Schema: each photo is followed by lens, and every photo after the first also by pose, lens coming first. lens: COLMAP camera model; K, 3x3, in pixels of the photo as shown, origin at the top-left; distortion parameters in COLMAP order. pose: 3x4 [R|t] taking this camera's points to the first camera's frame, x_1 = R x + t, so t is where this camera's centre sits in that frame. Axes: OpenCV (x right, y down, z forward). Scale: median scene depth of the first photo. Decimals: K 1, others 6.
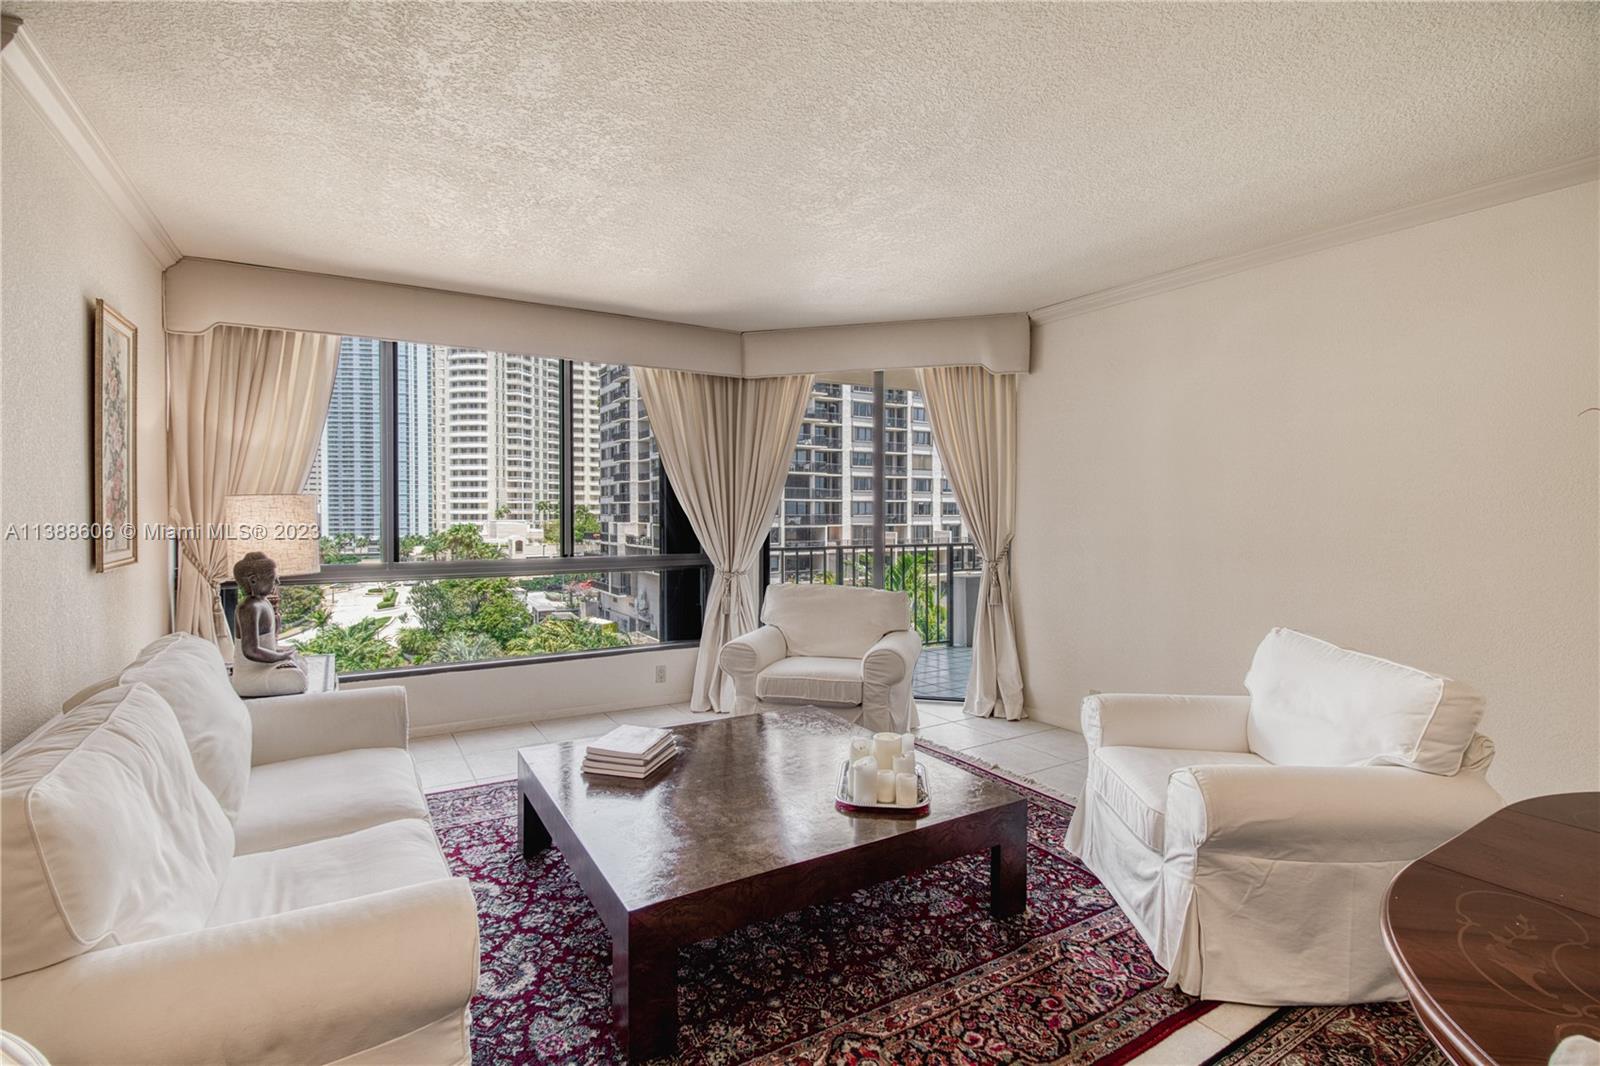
lens RADIAL K [[742.8, 0, 797.3], [0, 742.8, 522.7], [0, 0, 1]] dist [-0.002365, -0.007966]
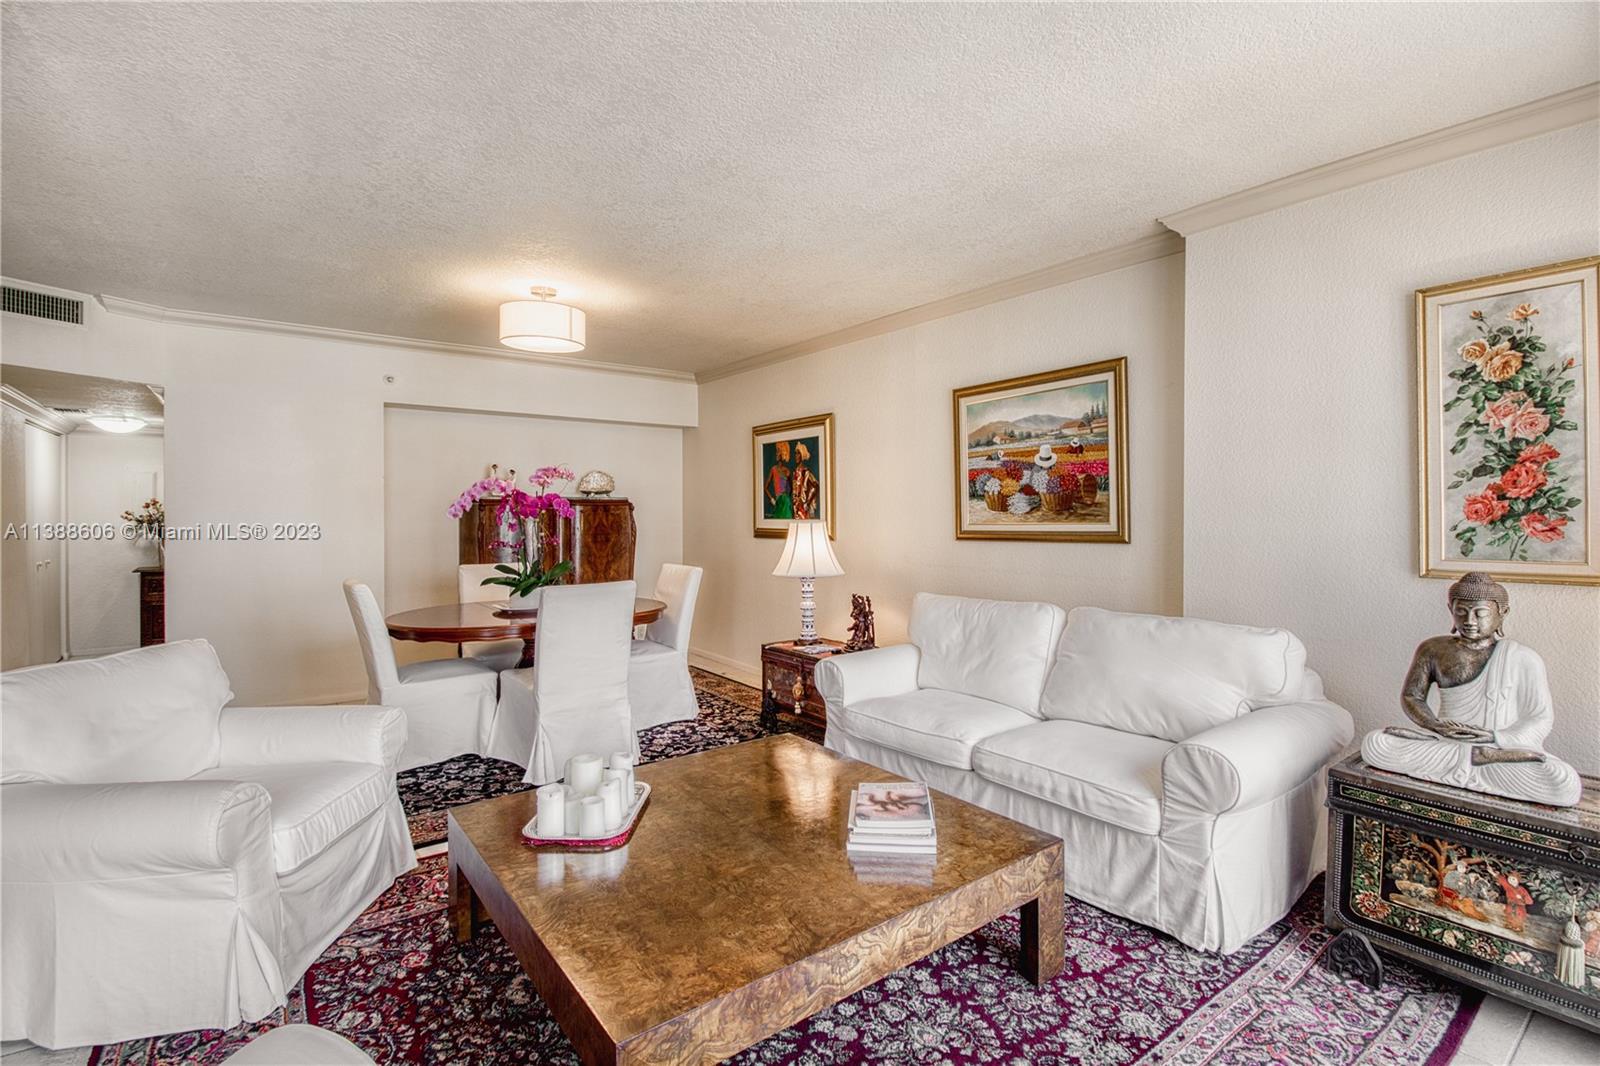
lens RADIAL K [[742.8, 0, 777.6], [0, 742.8, 509.4], [0, 0, 1]] dist [-0.002365, -0.007966]
pose [[-0.997245, -0.001812, -0.074151, -0.023761], [-0.002714, 0.999923, 0.012070, -0.016806], [0.074123, 0.012238, -0.997174, 1.006519]]
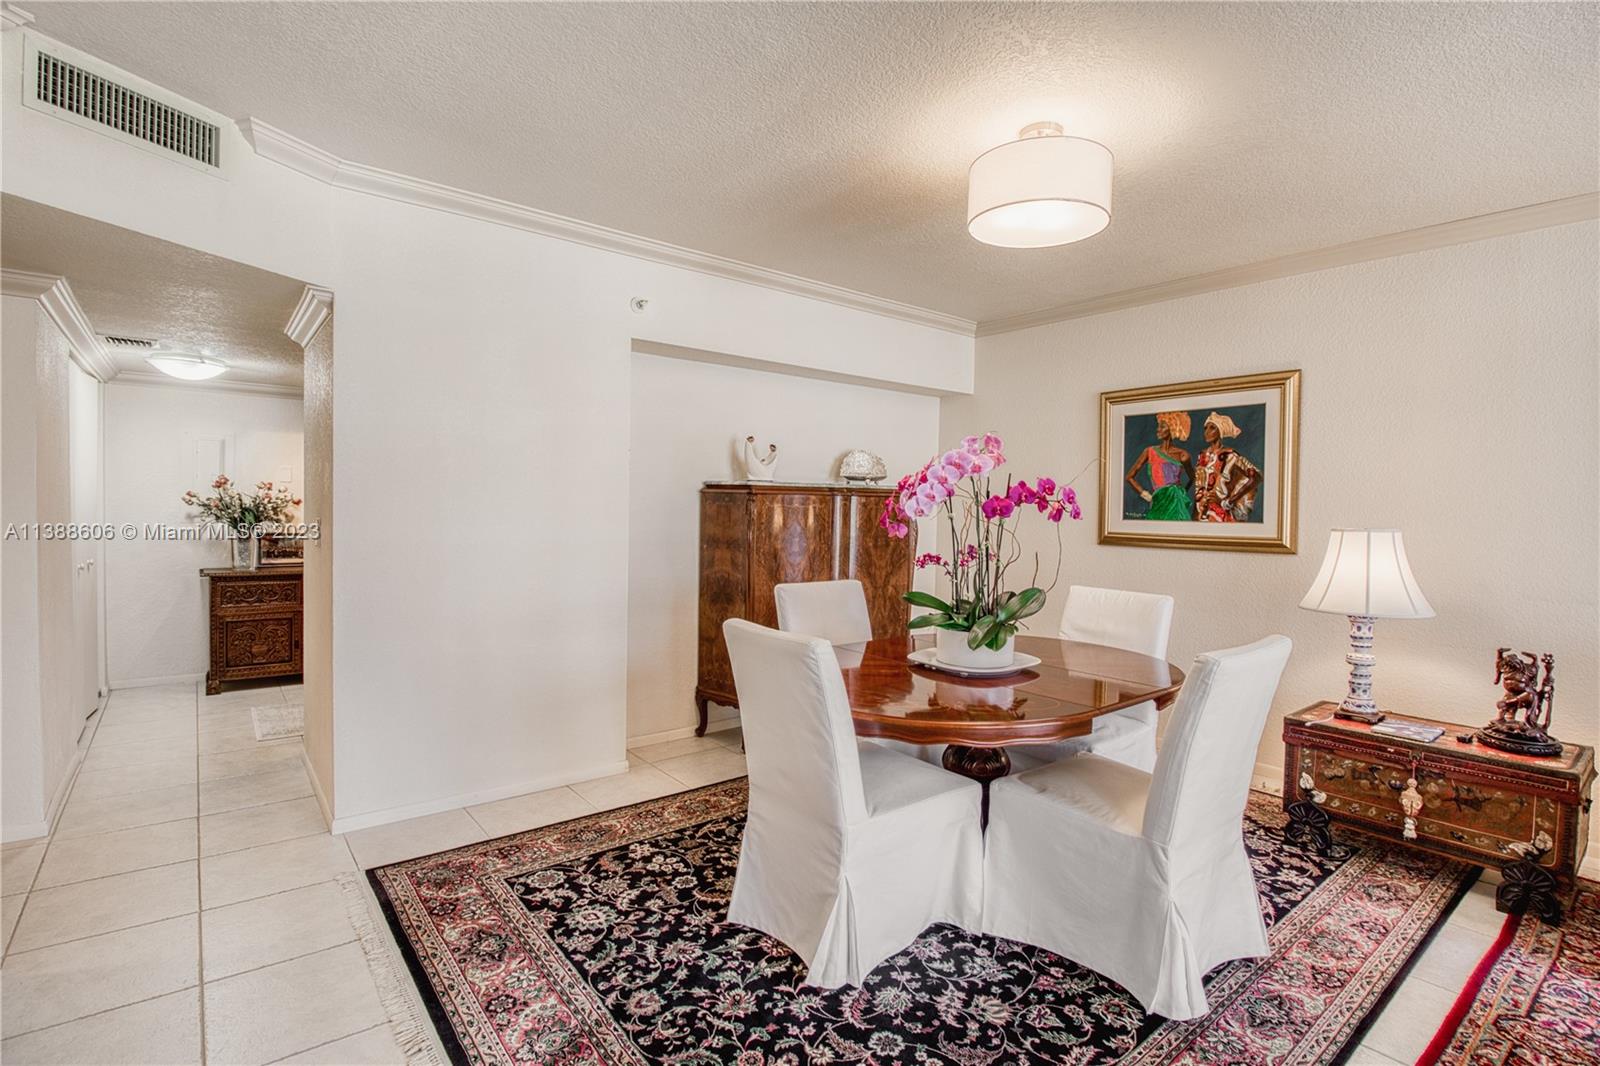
lens RADIAL K [[742.8, 0, 781.2], [0, 742.8, 528.4], [0, 0, 1]] dist [-0.002365, -0.007966]
pose [[-0.993858, -0.015253, -0.109606, 0.414811], [-0.021014, 0.998447, 0.051598, -0.012865], [0.108649, 0.053584, -0.992635, 0.615875]]
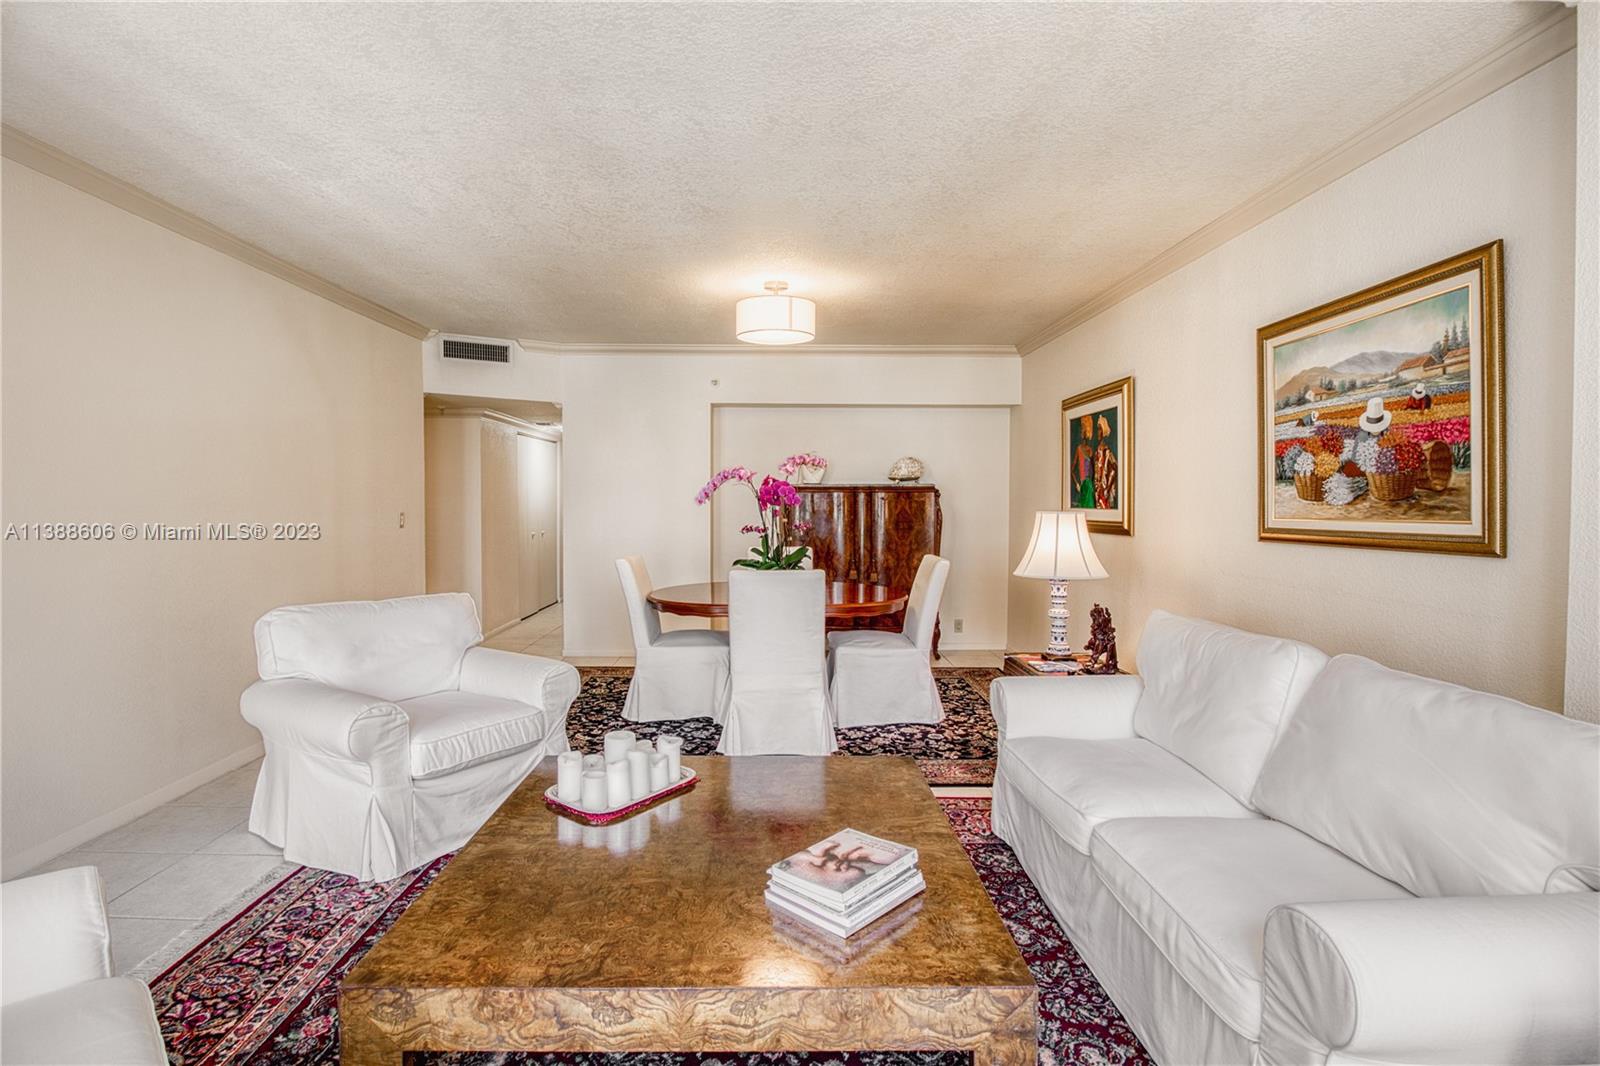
lens RADIAL K [[742.8, 0, 767.2], [0, 742.8, 509.6], [0, 0, 1]] dist [-0.002365, -0.007966]
pose [[-0.849057, -0.013590, 0.528127, -0.282534], [0.003254, 0.999516, 0.030952, -0.017518], [-0.528292, 0.027998, -0.848601, 0.890617]]
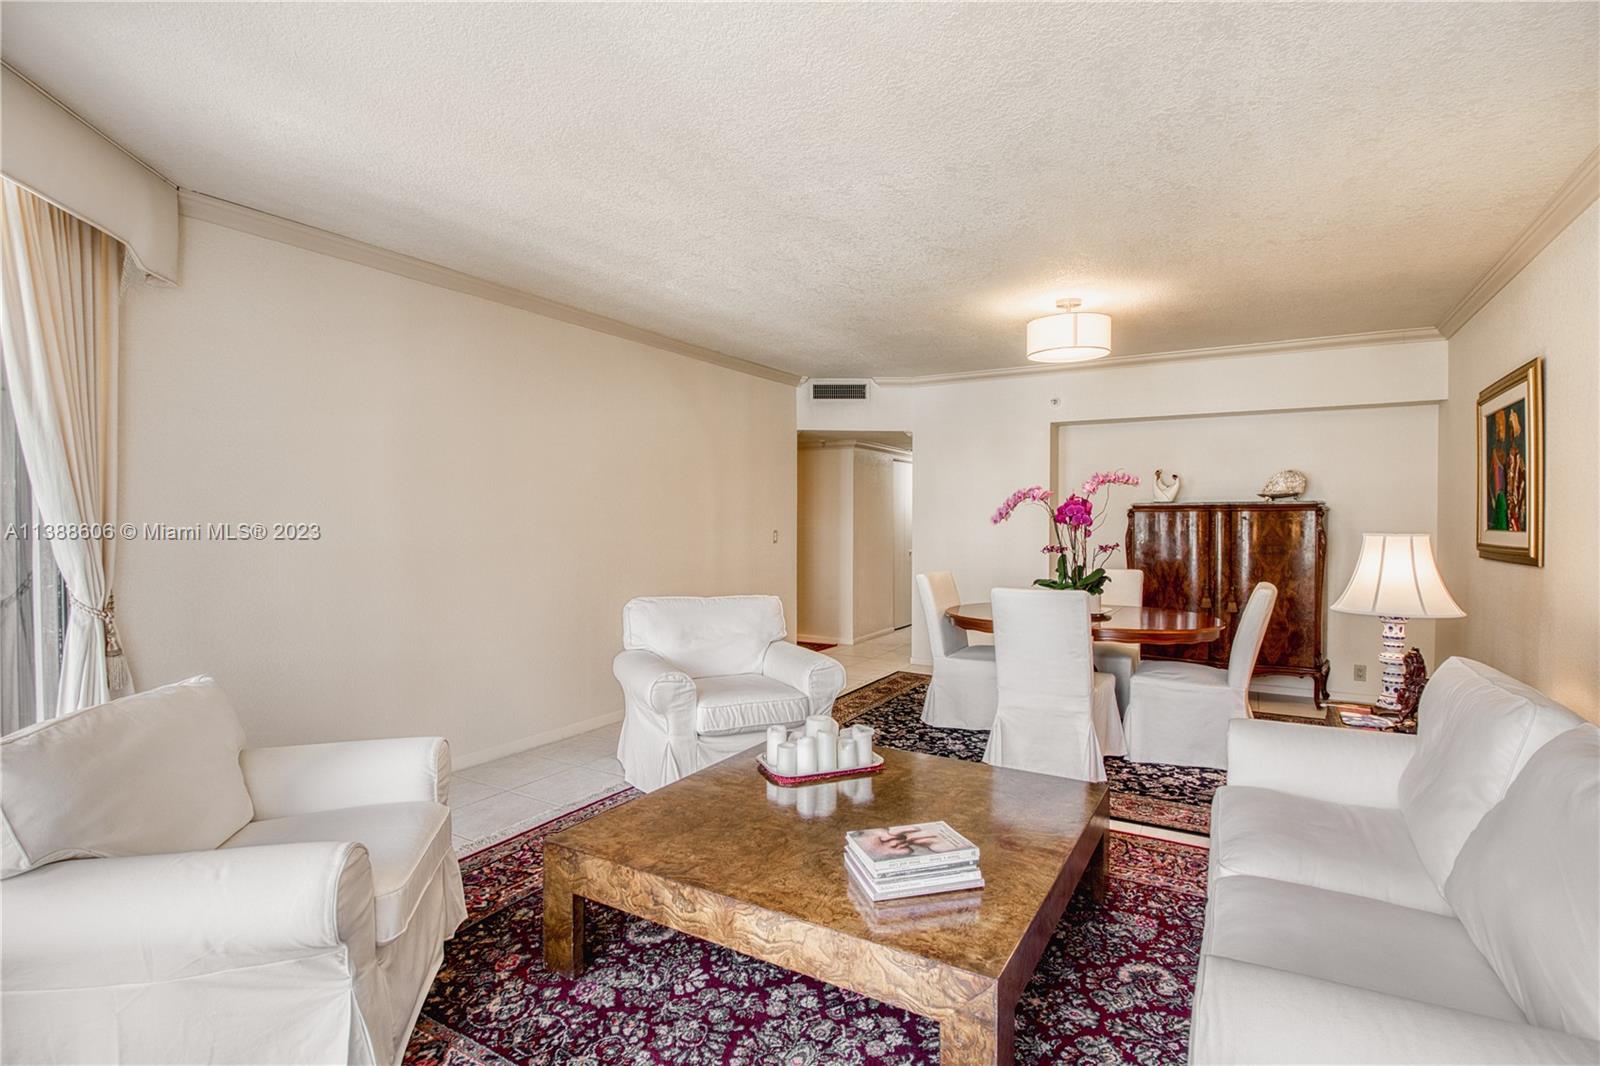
lens RADIAL K [[742.8, 0, 827.1], [0, 742.8, 519.3], [0, 0, 1]] dist [-0.002365, -0.007966]
pose [[-0.476249, -0.005293, 0.879295, -0.459232], [0.011317, 0.999862, 0.012149, -0.015814], [-0.879238, 0.015737, -0.476123, 0.795787]]
